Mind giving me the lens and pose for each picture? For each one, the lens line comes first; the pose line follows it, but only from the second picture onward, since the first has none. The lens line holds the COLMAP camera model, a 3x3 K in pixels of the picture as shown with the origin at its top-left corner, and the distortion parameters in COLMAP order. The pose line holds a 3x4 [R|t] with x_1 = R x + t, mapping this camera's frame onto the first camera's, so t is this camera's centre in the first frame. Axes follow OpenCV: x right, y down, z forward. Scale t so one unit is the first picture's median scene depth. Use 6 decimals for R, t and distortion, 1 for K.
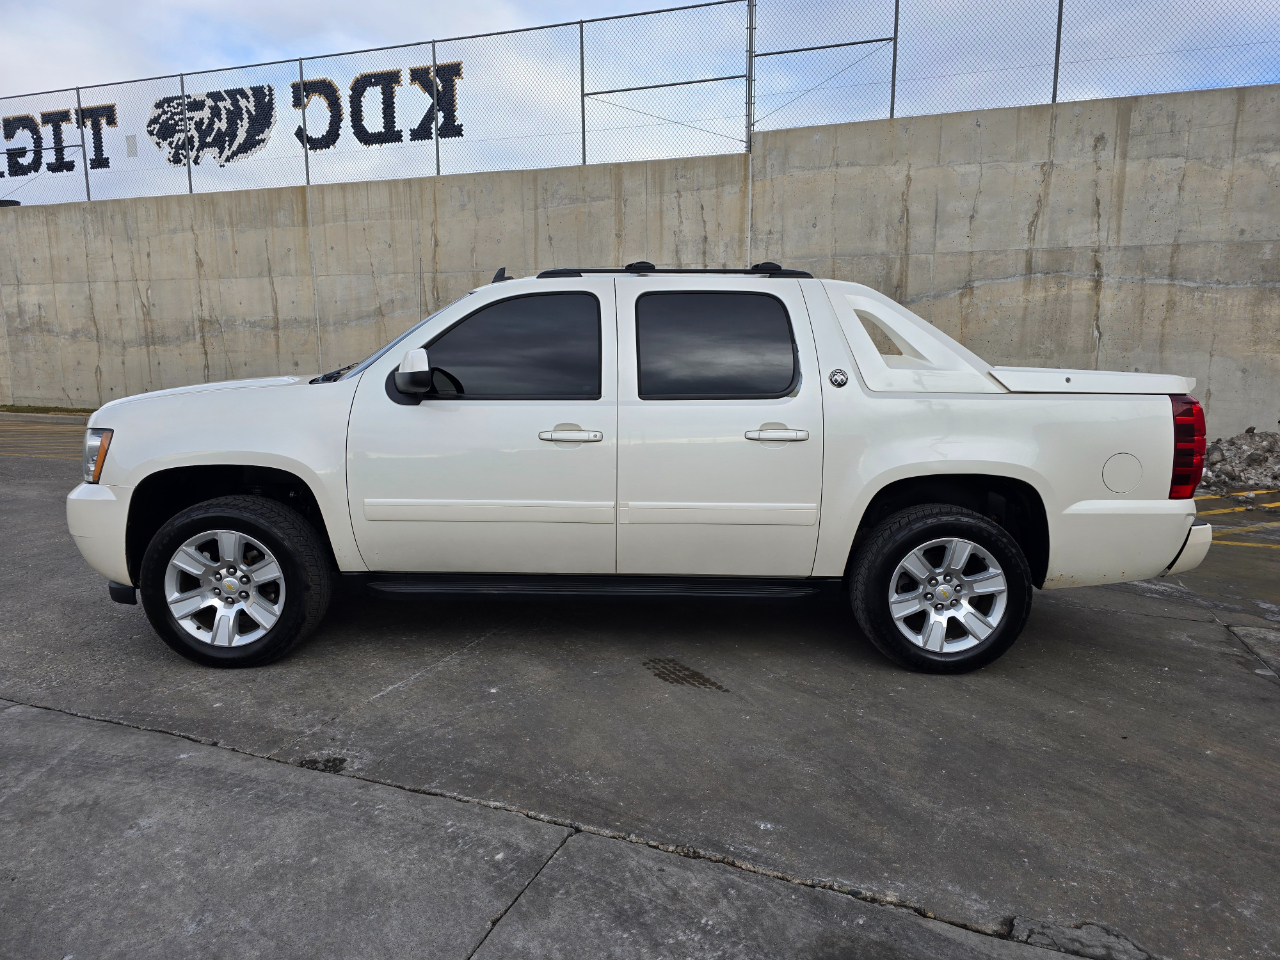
lens RADIAL K [[854.9, 0, 644.3], [0, 854.9, 485.4], [0, 0, 1]] dist [0.054395, -0.039083]
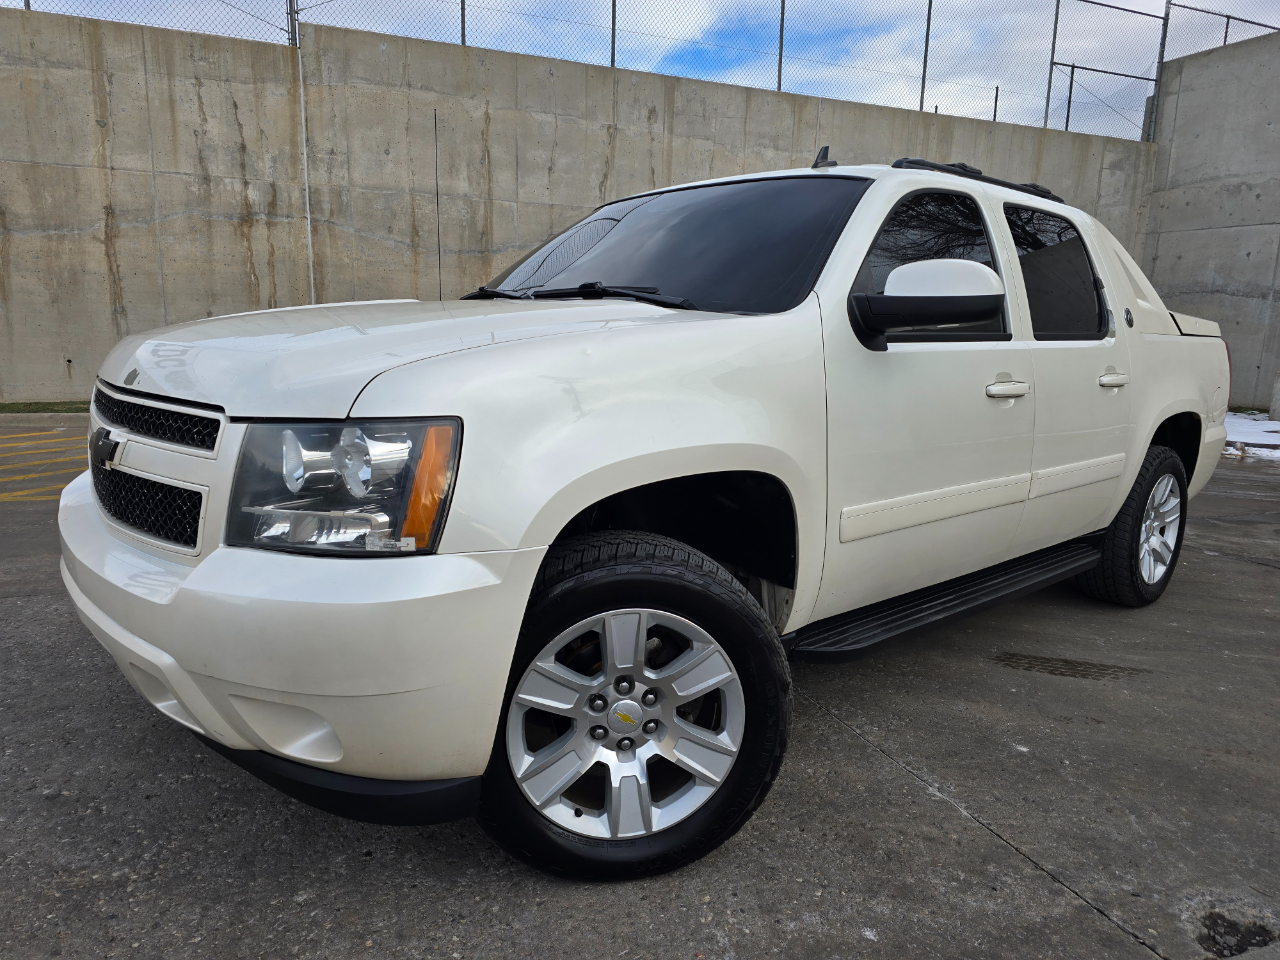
lens RADIAL K [[867.6, 0, 640.7], [0, 867.6, 477.6], [0, 0, 1]] dist [0.052977, -0.041493]
pose [[0.737955, -0.102771, 0.666979, -0.225564], [0.079968, 0.994690, 0.064789, -0.014293], [-0.670095, 0.005526, 0.742255, 0.175562]]
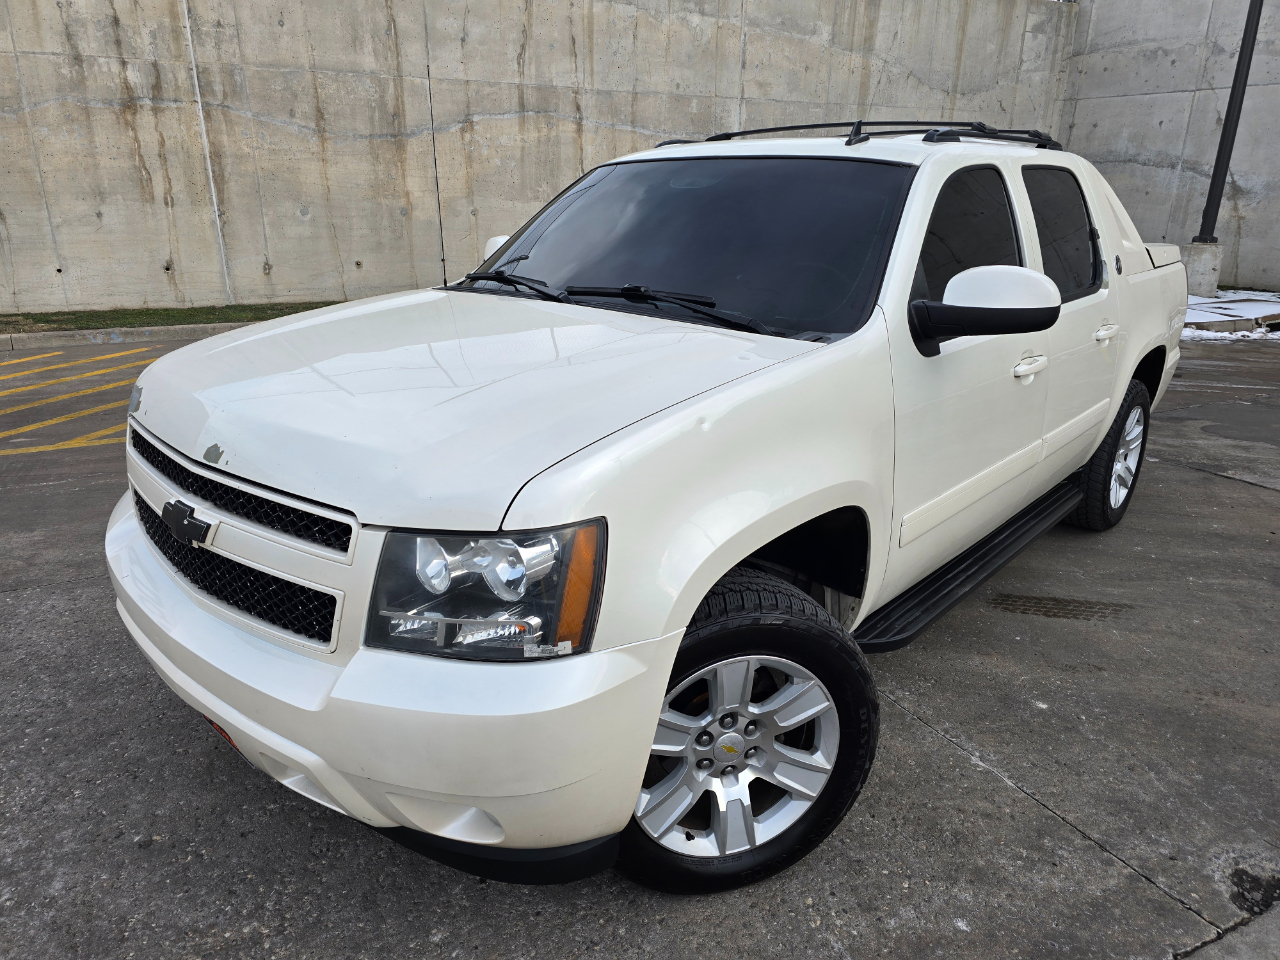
lens RADIAL K [[867.6, 0, 635.2], [0, 867.6, 476.7], [0, 0, 1]] dist [0.052977, -0.041493]
pose [[0.663701, -0.237226, 0.709383, -0.242623], [0.108715, 0.968899, 0.222298, -0.046263], [-0.740055, -0.070419, 0.668849, 0.197446]]
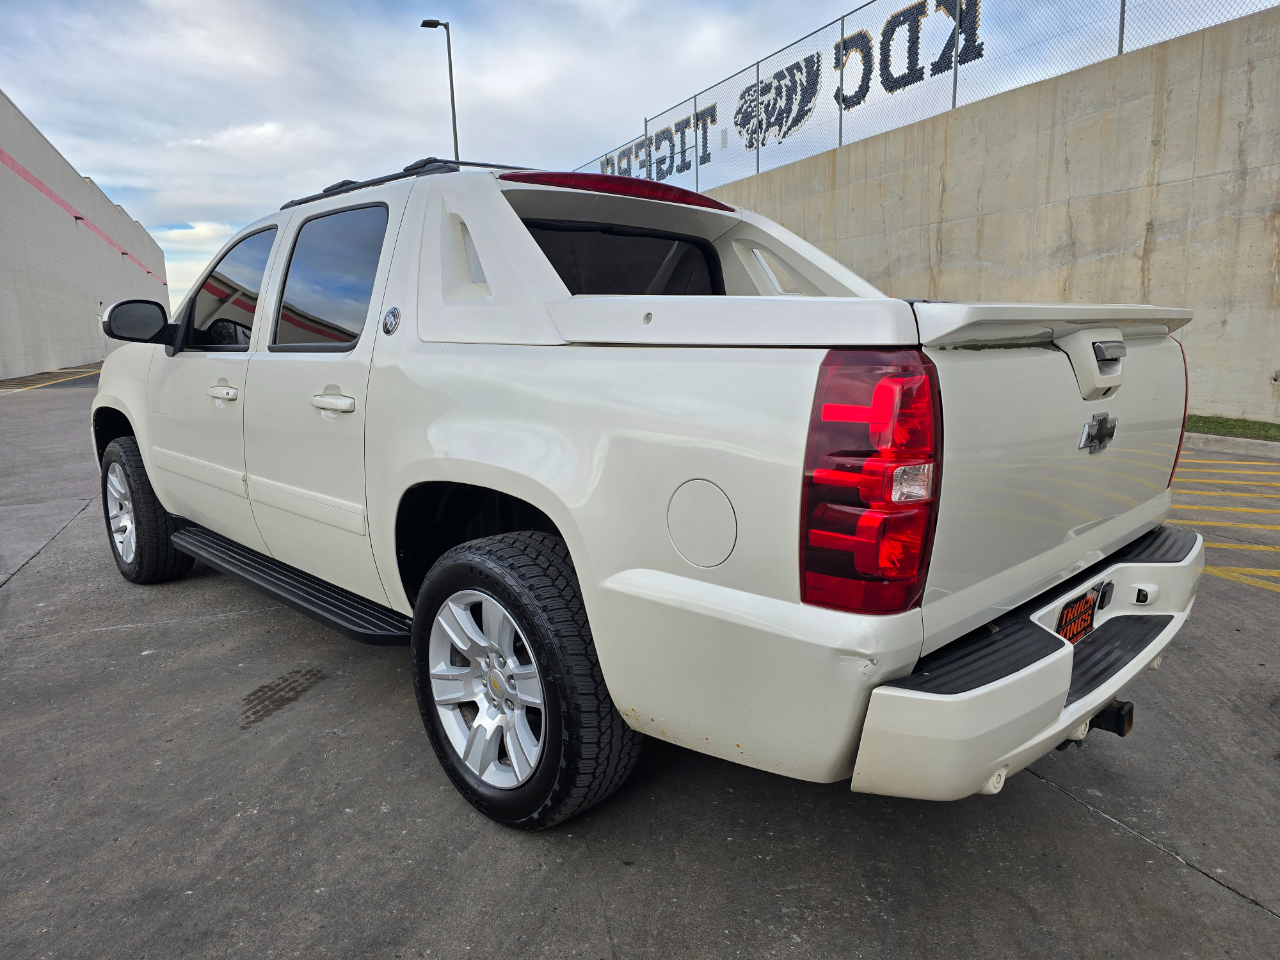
lens RADIAL K [[867.6, 0, 641.5], [0, 867.6, 470.3], [0, 0, 1]] dist [0.052977, -0.041493]
pose [[0.697604, 0.098705, -0.709652, 0.232682], [-0.087578, 0.994785, 0.052273, -0.017010], [0.711111, 0.025684, 0.702611, 0.181600]]
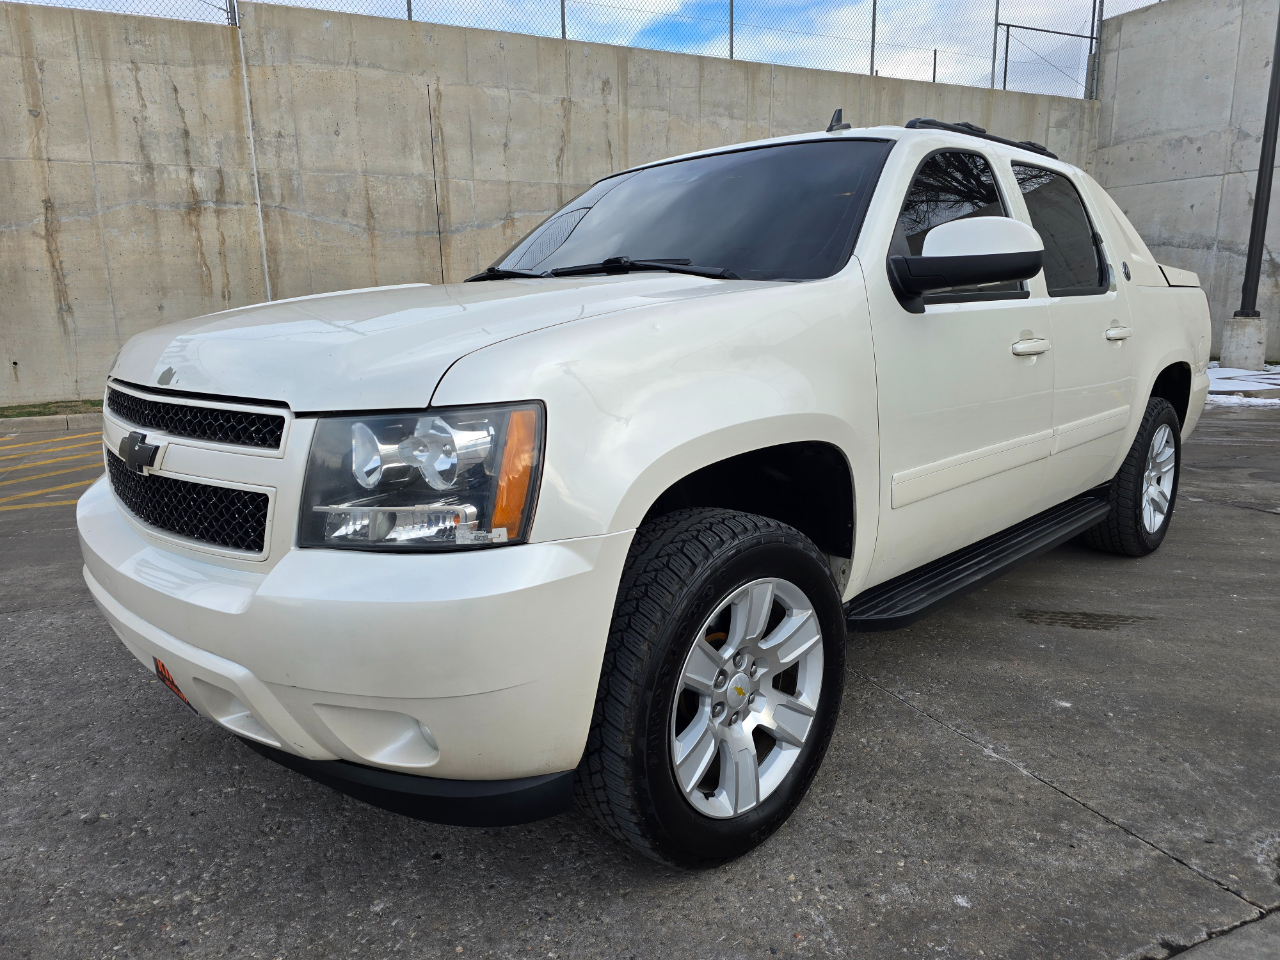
lens RADIAL K [[867.6, 0, 641.7], [0, 867.6, 469.2], [0, 0, 1]] dist [0.052977, -0.041493]
pose [[0.697684, -0.152203, 0.700050, -0.234700], [0.127201, 0.987963, 0.088029, -0.016244], [-0.705022, 0.027630, 0.708647, 0.189429]]
